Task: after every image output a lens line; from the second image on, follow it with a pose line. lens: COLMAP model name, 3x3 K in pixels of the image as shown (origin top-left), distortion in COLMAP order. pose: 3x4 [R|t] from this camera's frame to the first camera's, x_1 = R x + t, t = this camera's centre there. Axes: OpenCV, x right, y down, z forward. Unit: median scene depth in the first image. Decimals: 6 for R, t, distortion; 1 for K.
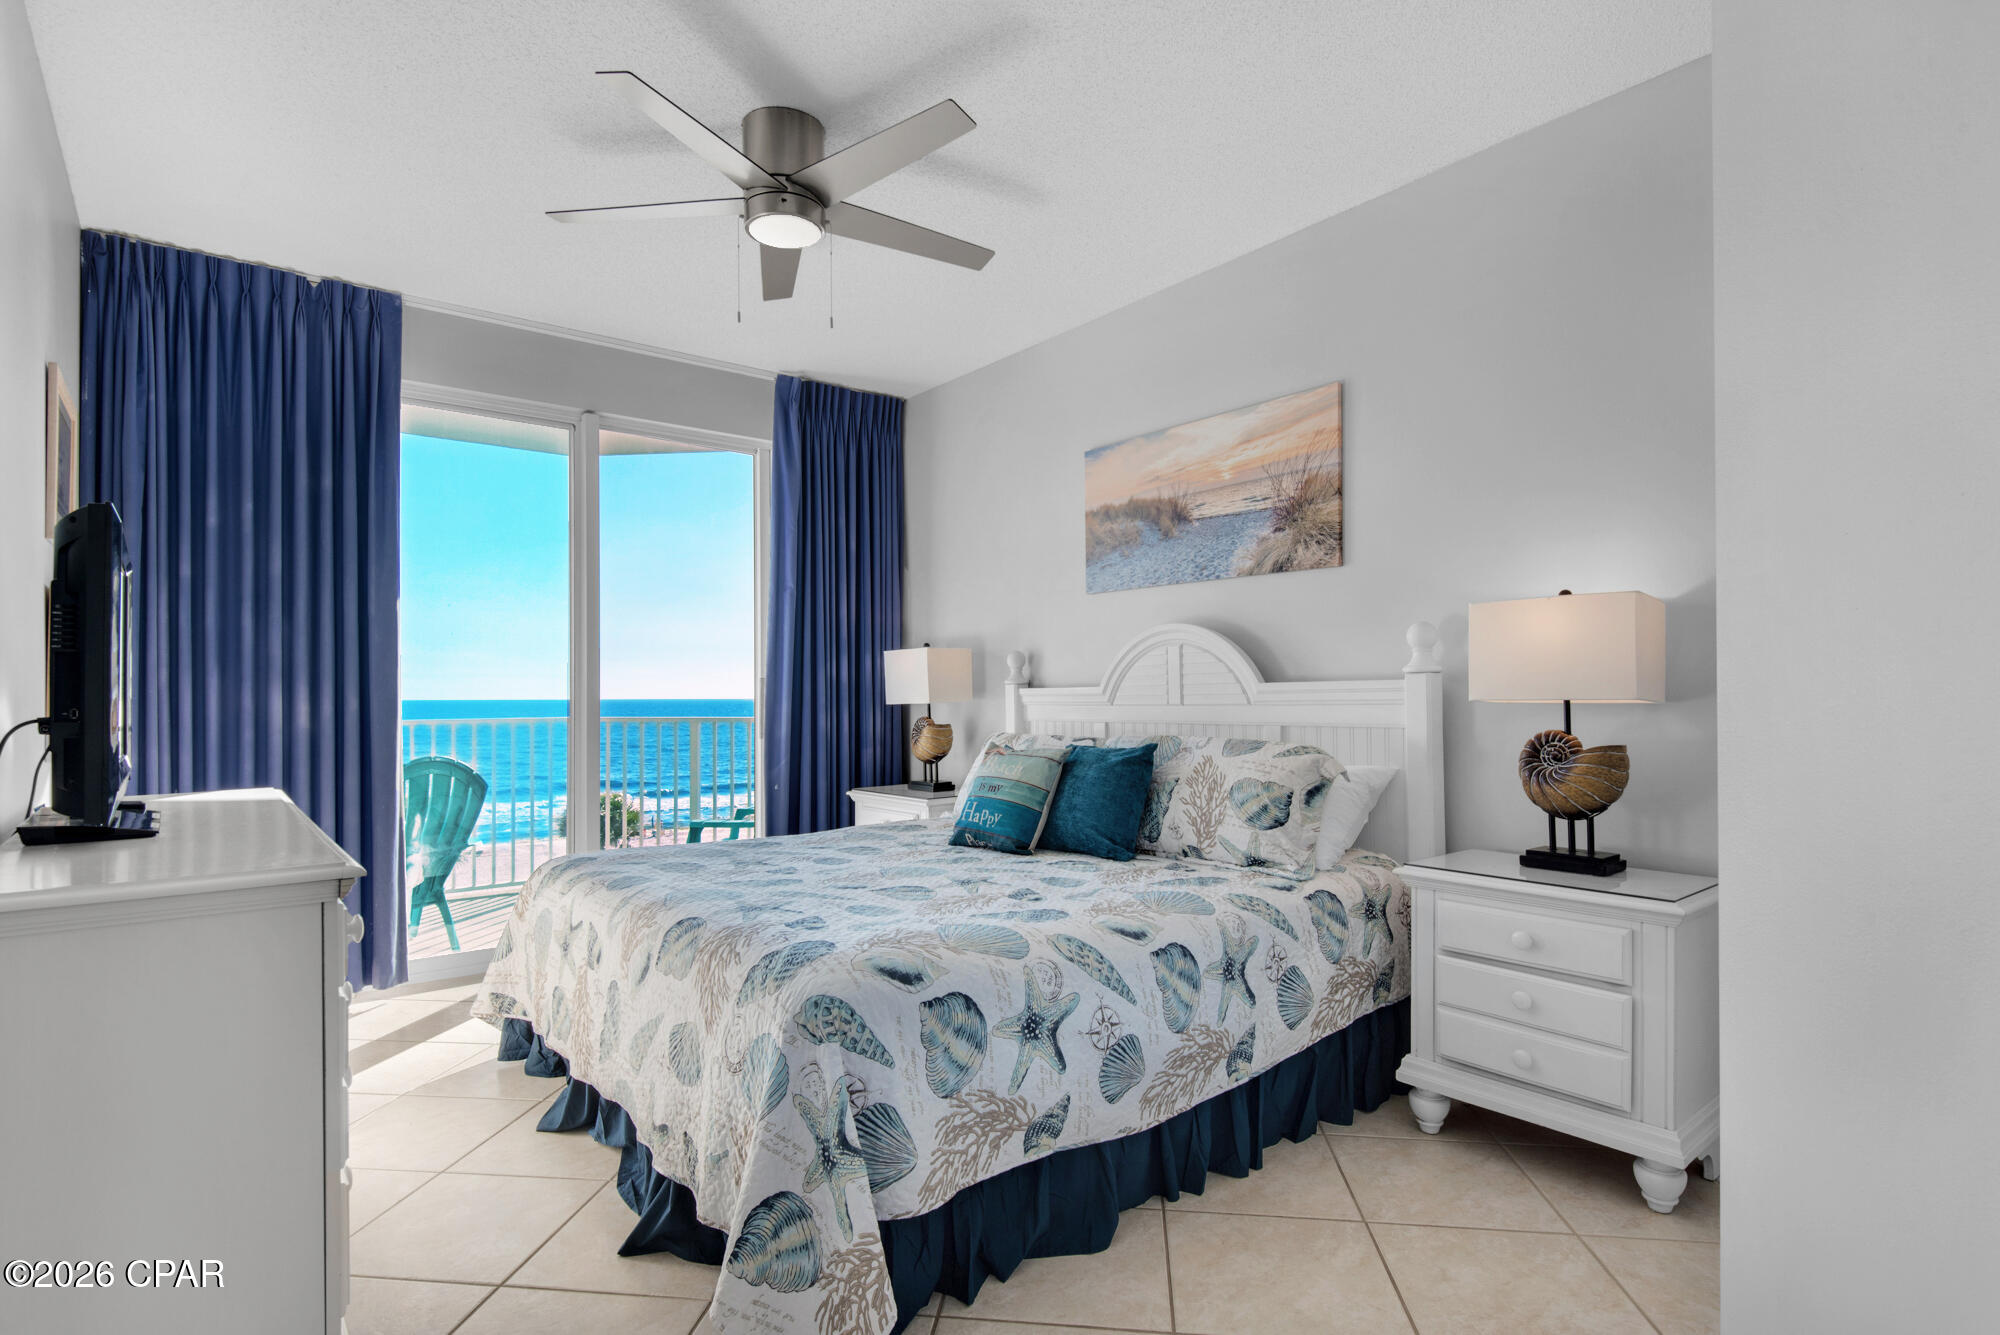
lens RADIAL K [[989.4, 0, 1000.6], [0, 989.4, 677.3], [0, 0, 1]] dist [0.000815, -0.004651]
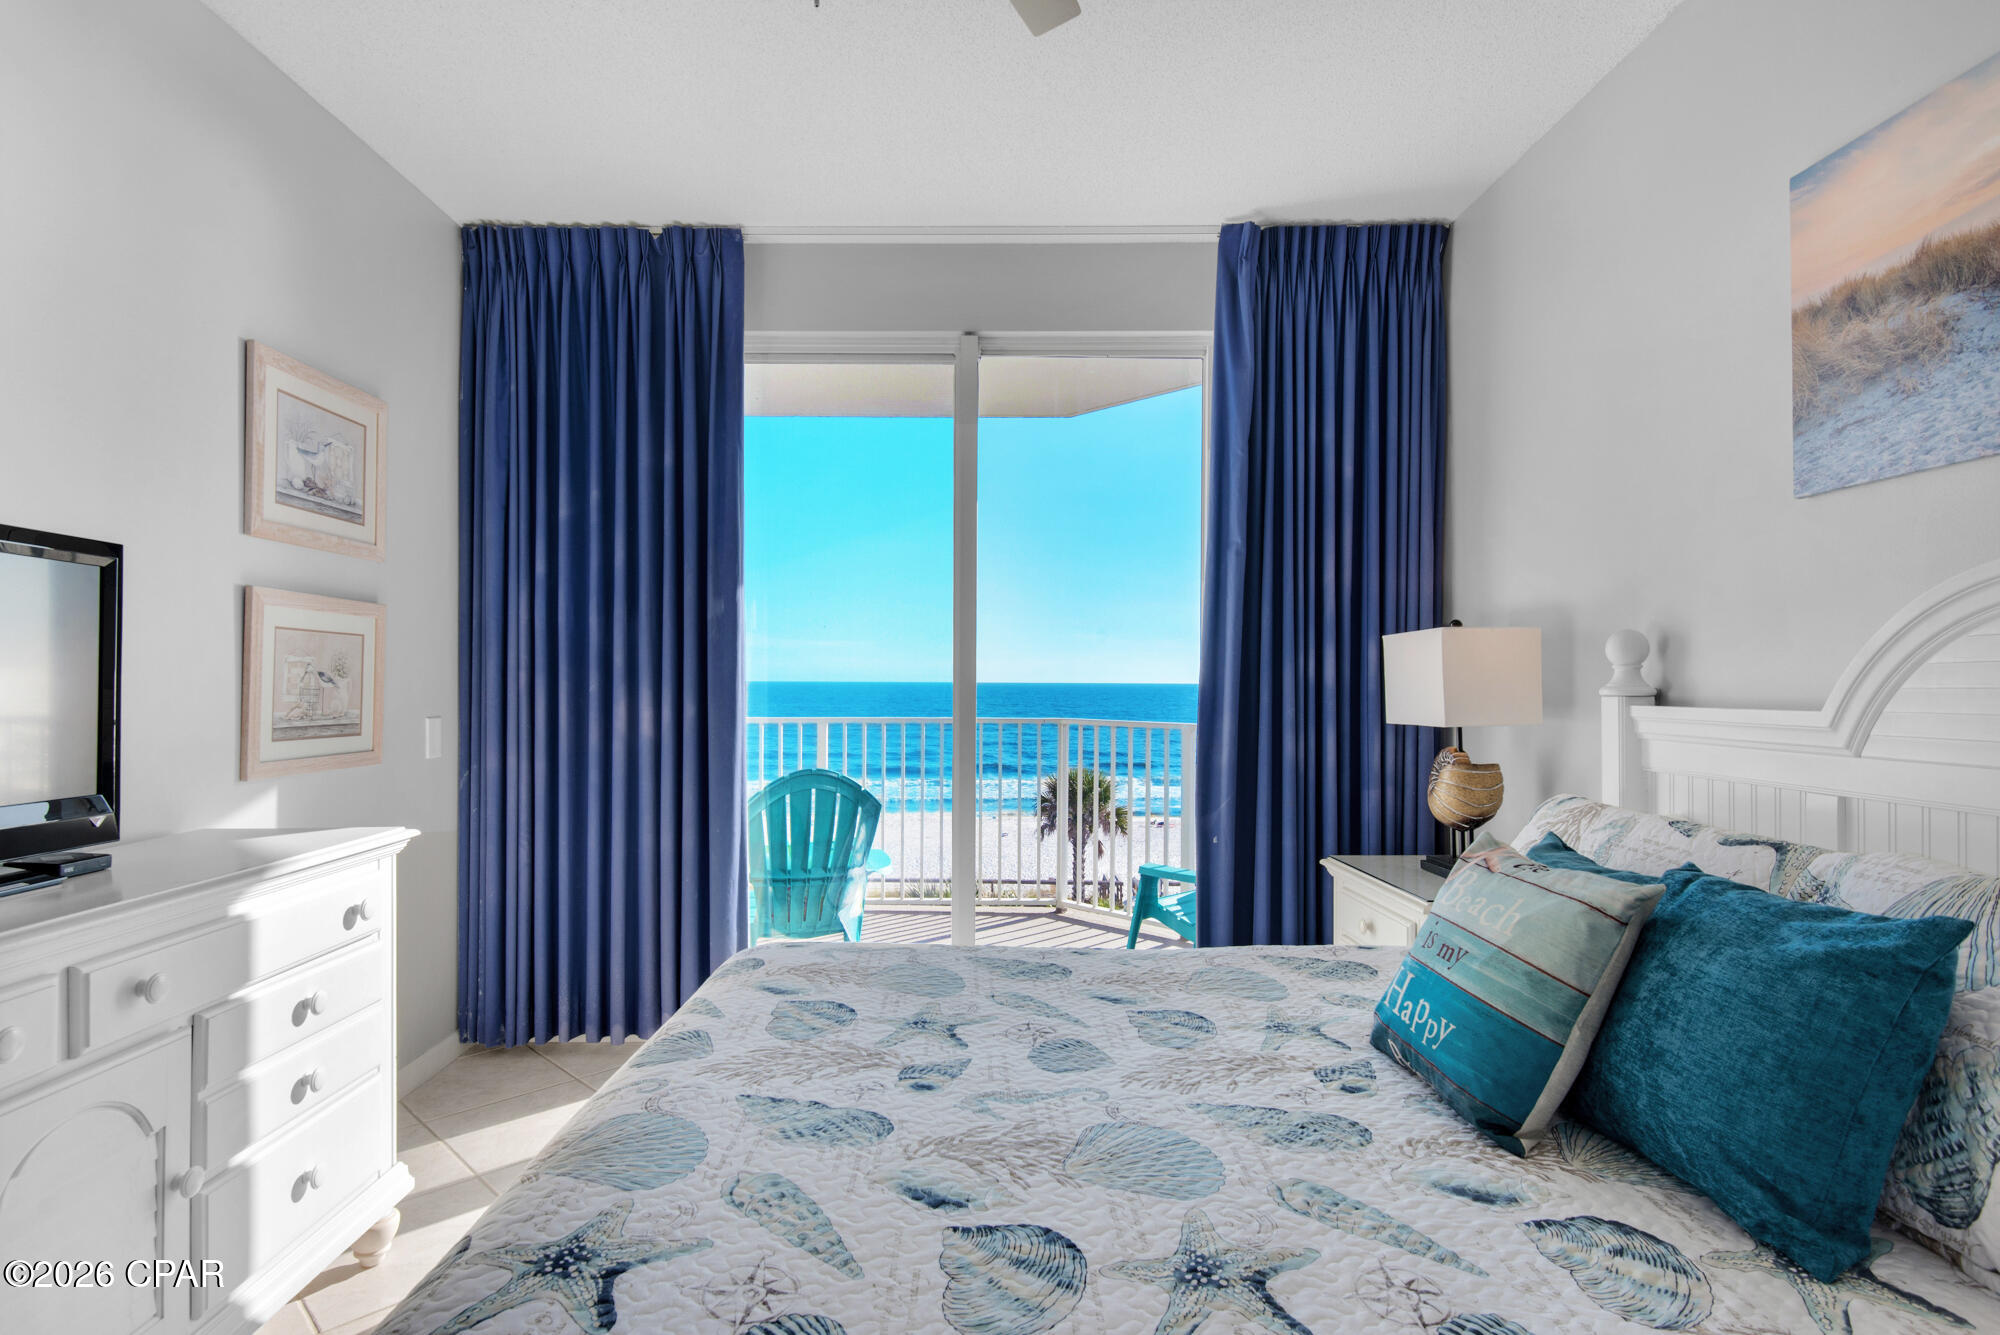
lens RADIAL K [[989.4, 0, 990.3], [0, 989.4, 677.4], [0, 0, 1]] dist [0.000815, -0.004651]
pose [[0.779831, 0.005644, -0.625965, 0.086301], [0.001870, 0.999934, 0.011346, -0.010037], [0.625987, -0.010018, 0.779769, 0.442901]]
